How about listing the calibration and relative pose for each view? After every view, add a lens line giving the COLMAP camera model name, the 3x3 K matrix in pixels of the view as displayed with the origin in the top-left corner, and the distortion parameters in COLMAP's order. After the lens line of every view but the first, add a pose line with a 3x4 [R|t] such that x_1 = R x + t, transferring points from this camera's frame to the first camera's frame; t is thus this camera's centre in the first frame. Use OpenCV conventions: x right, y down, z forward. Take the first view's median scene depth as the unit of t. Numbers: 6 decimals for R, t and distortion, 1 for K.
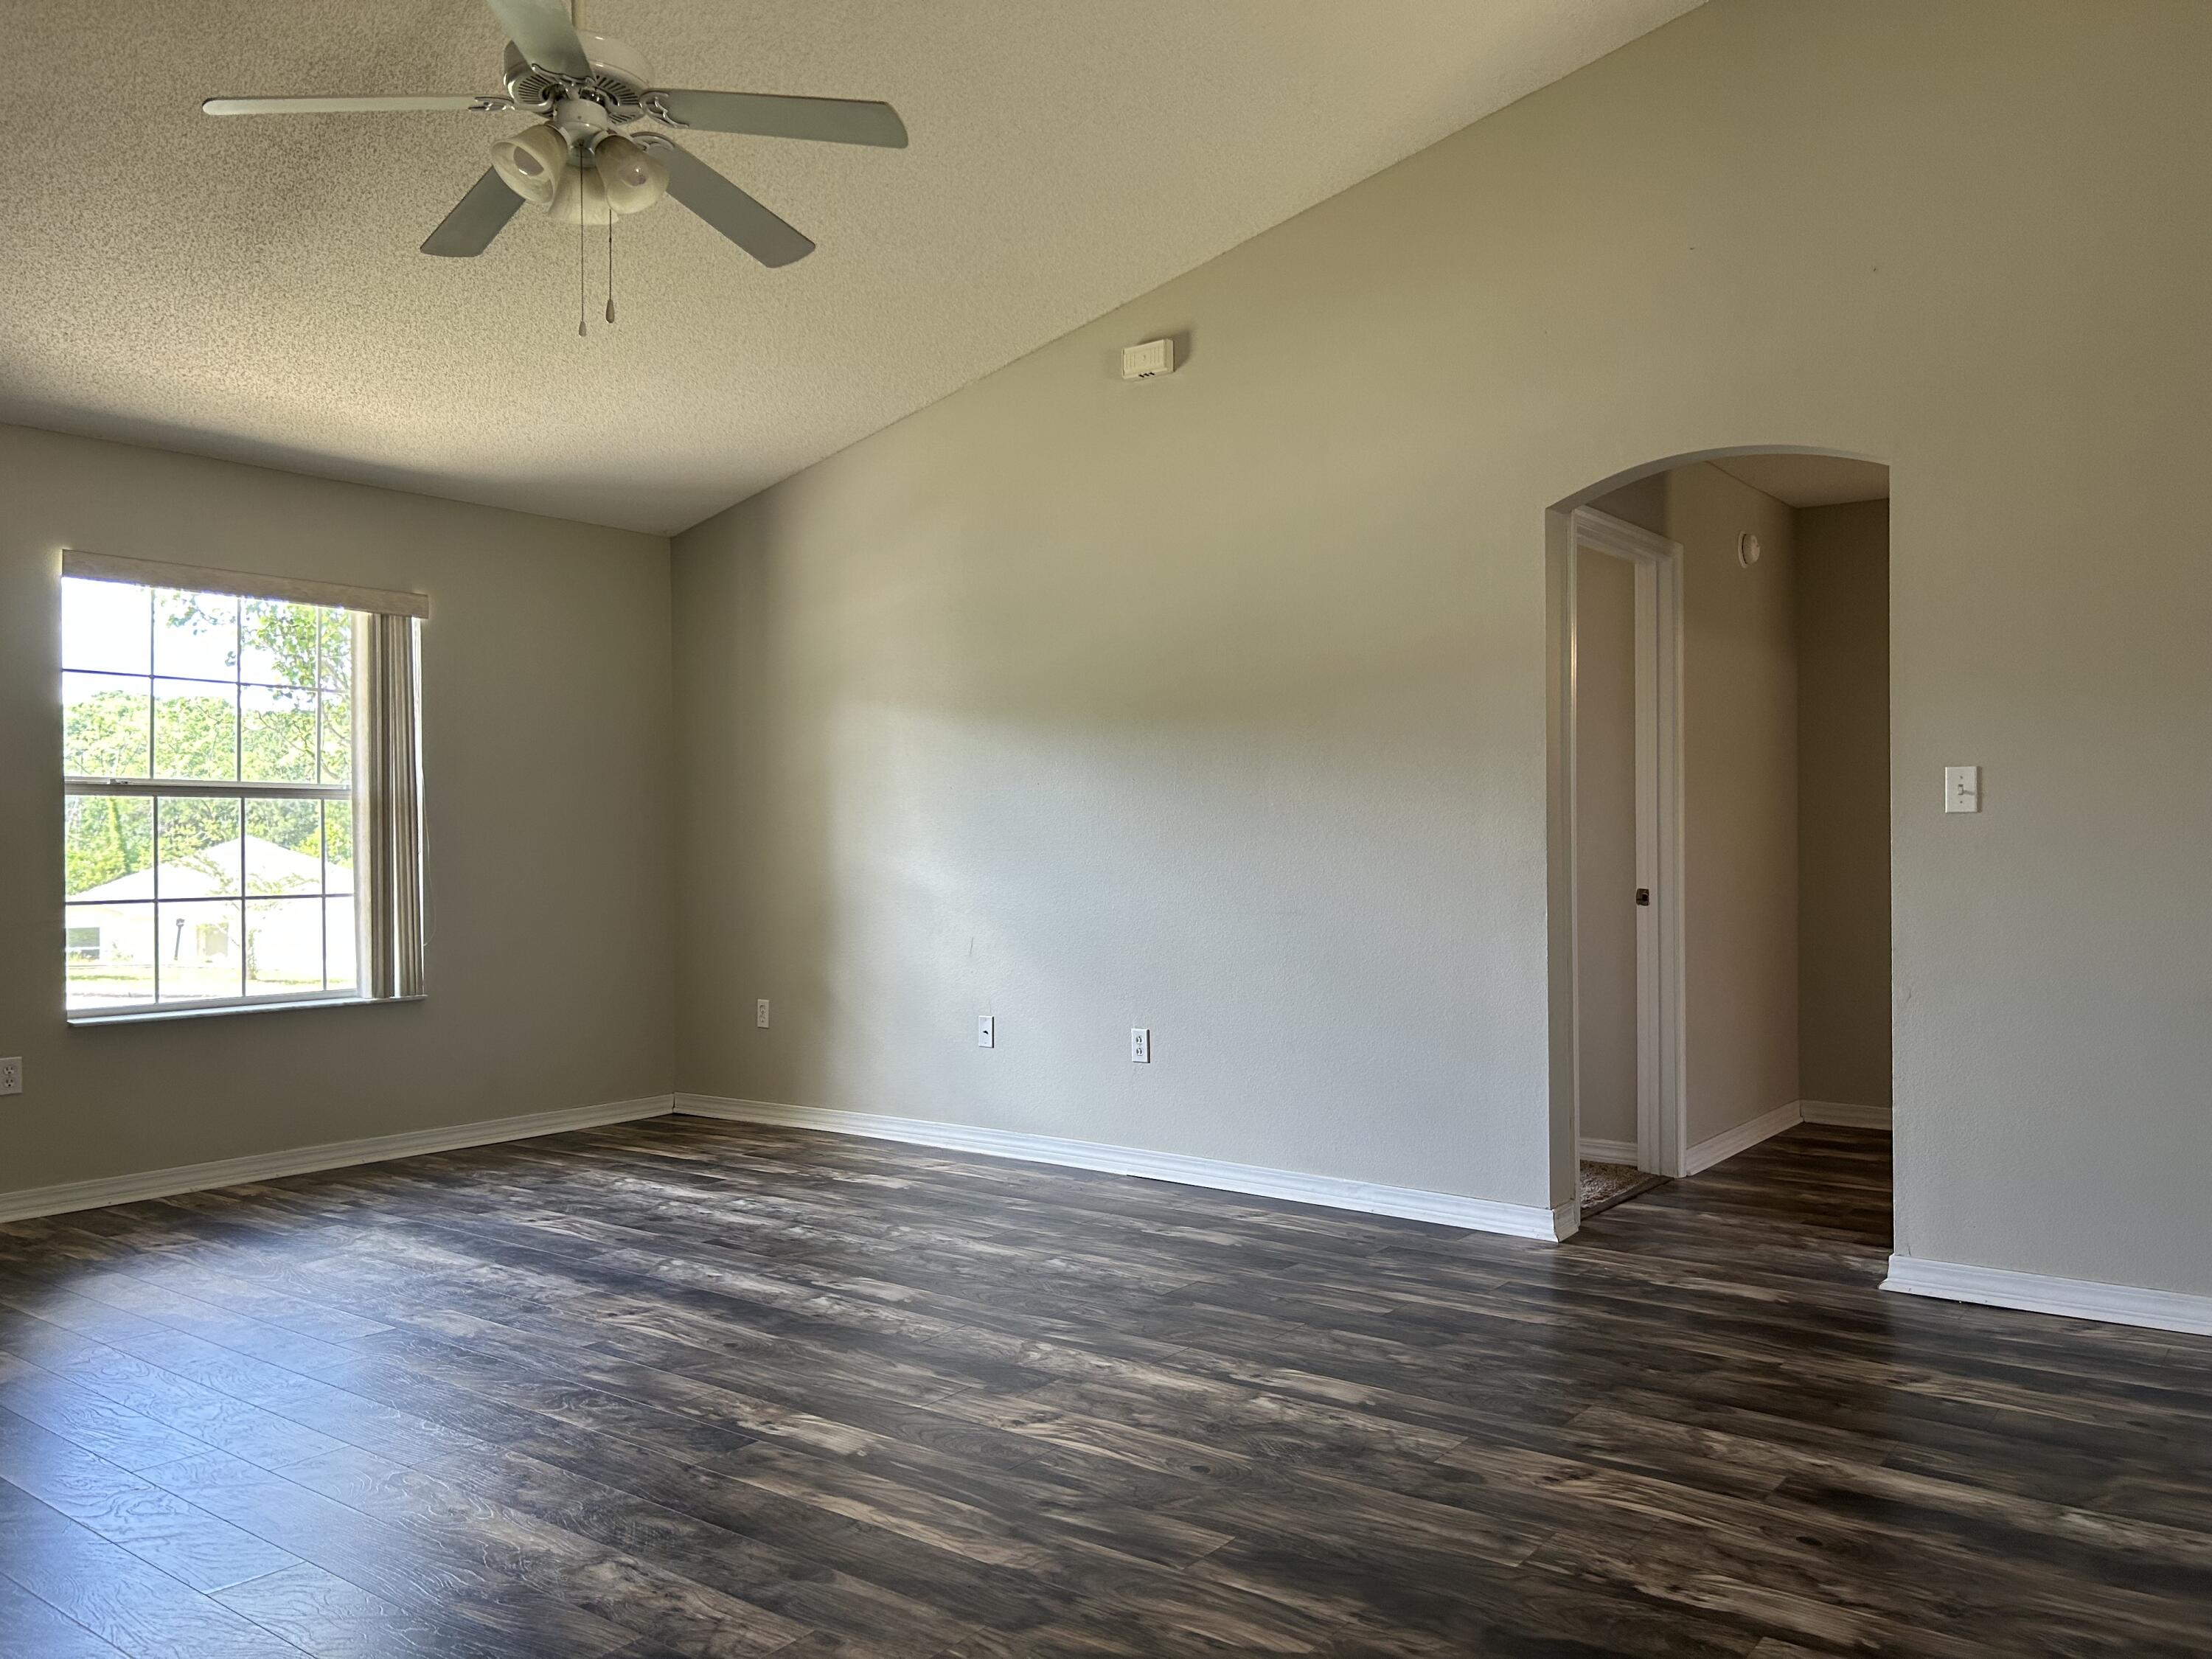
lens RADIAL K [[1651.2, 0, 1101.0], [0, 1651.2, 831.1], [0, 0, 1]] dist [0.092680, -0.141598]
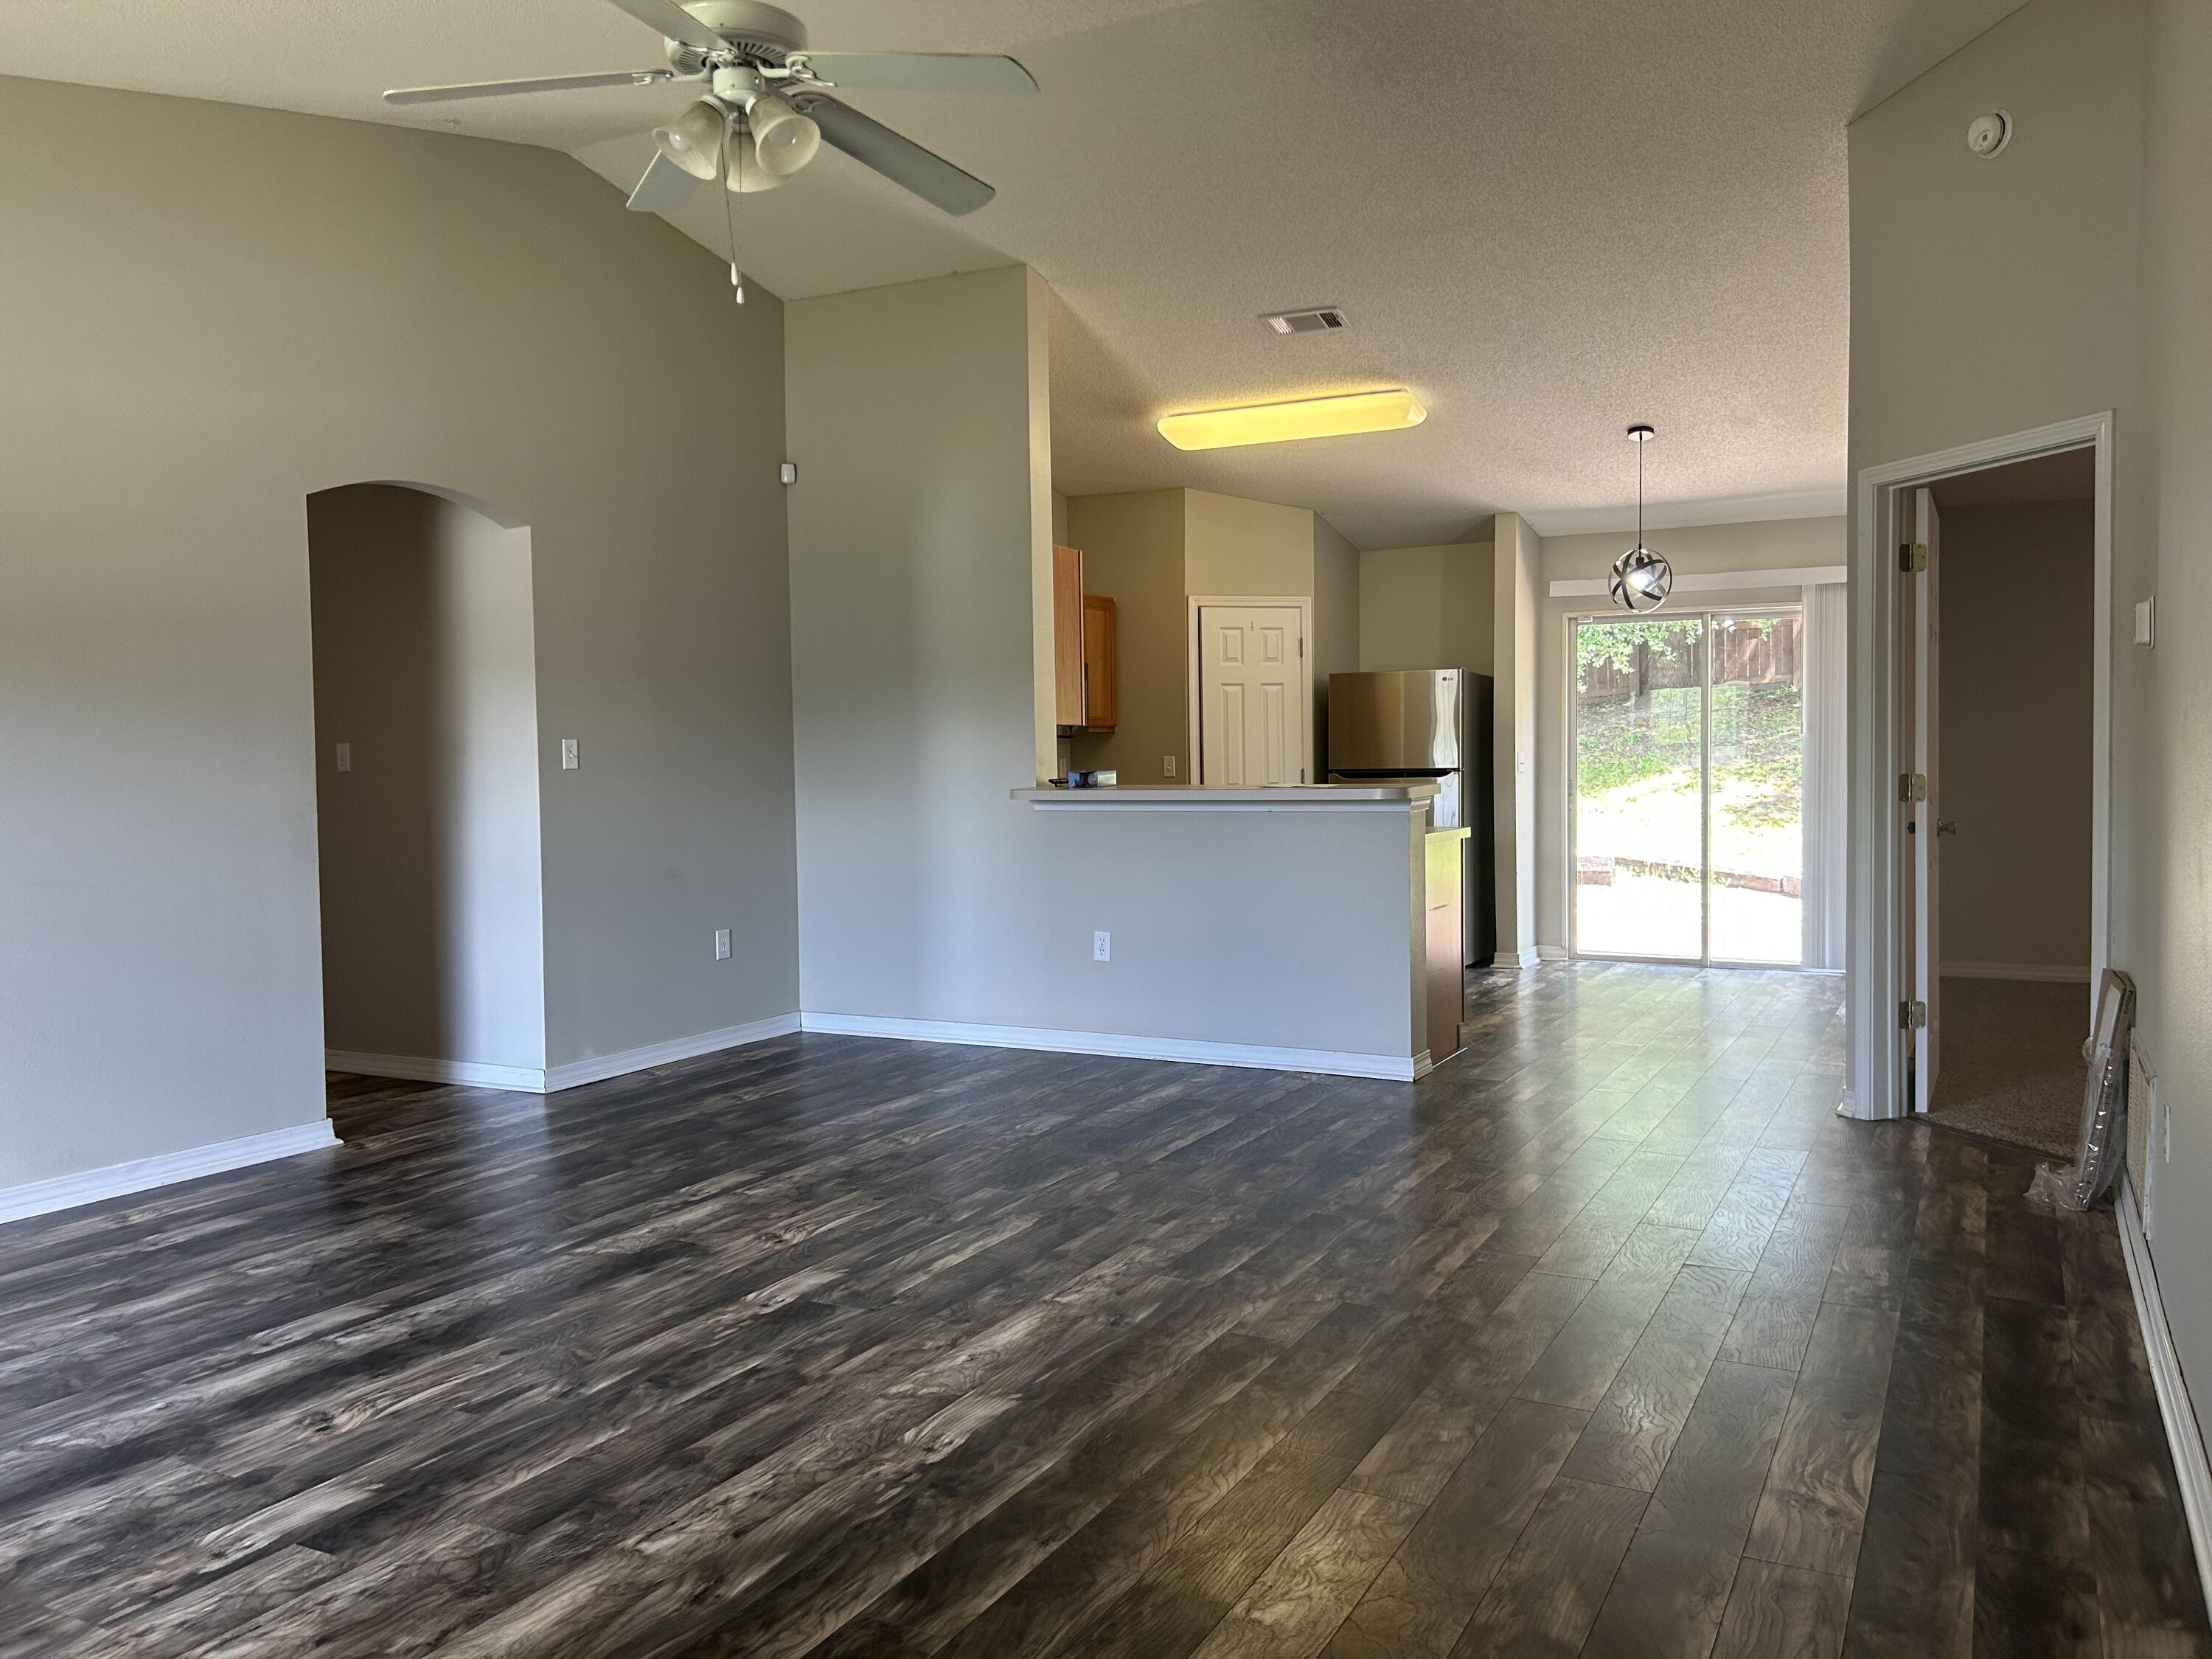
lens RADIAL K [[1675.3, 0, 1114.0], [0, 1675.3, 845.5], [0, 0, 1]] dist [0.055798, -0.064849]
pose [[-0.163444, -0.043538, 0.985591, -1.230632], [0.009142, 0.998916, 0.045643, -0.008482], [-0.986510, 0.016470, -0.162869, 0.857320]]
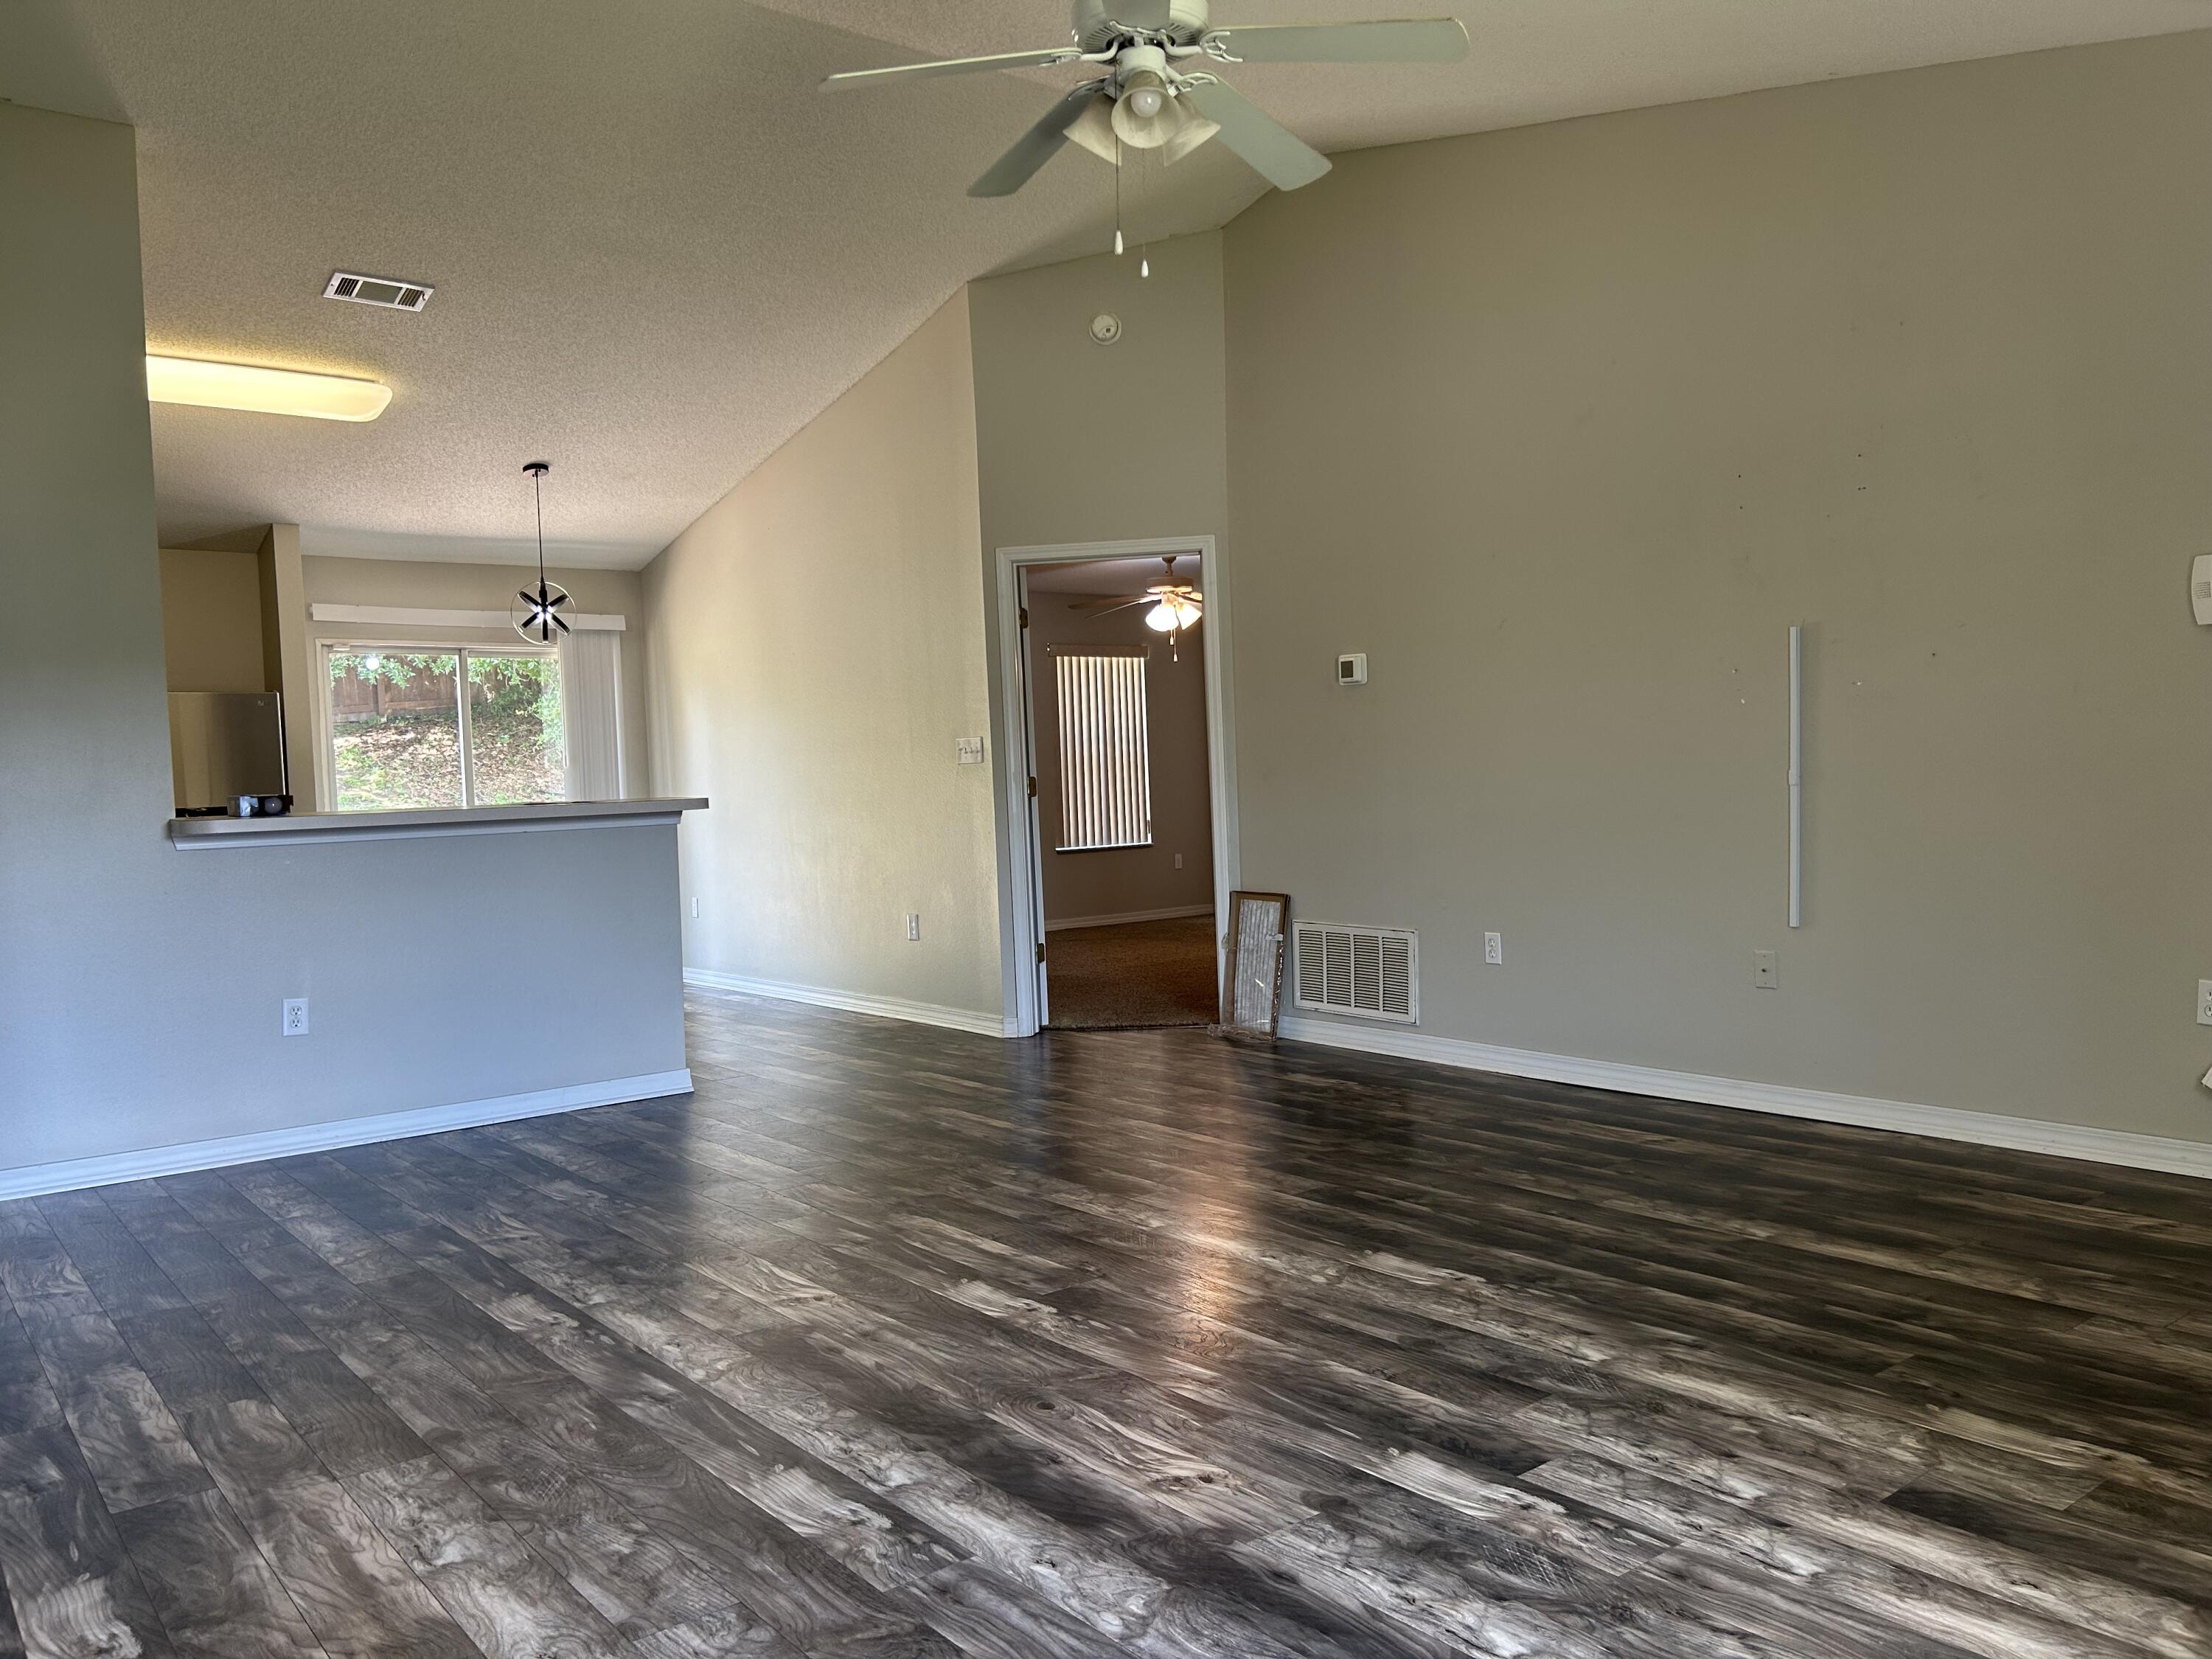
lens RADIAL K [[1696.3, 0, 1106.0], [0, 1696.3, 829.5], [0, 0, 1]] dist [0.053786, -0.071604]
pose [[-0.966585, 0.037889, 0.253530, -0.485865], [0.045976, 0.998603, 0.026050, 0.016821], [-0.252189, 0.036836, -0.966977, 1.845652]]
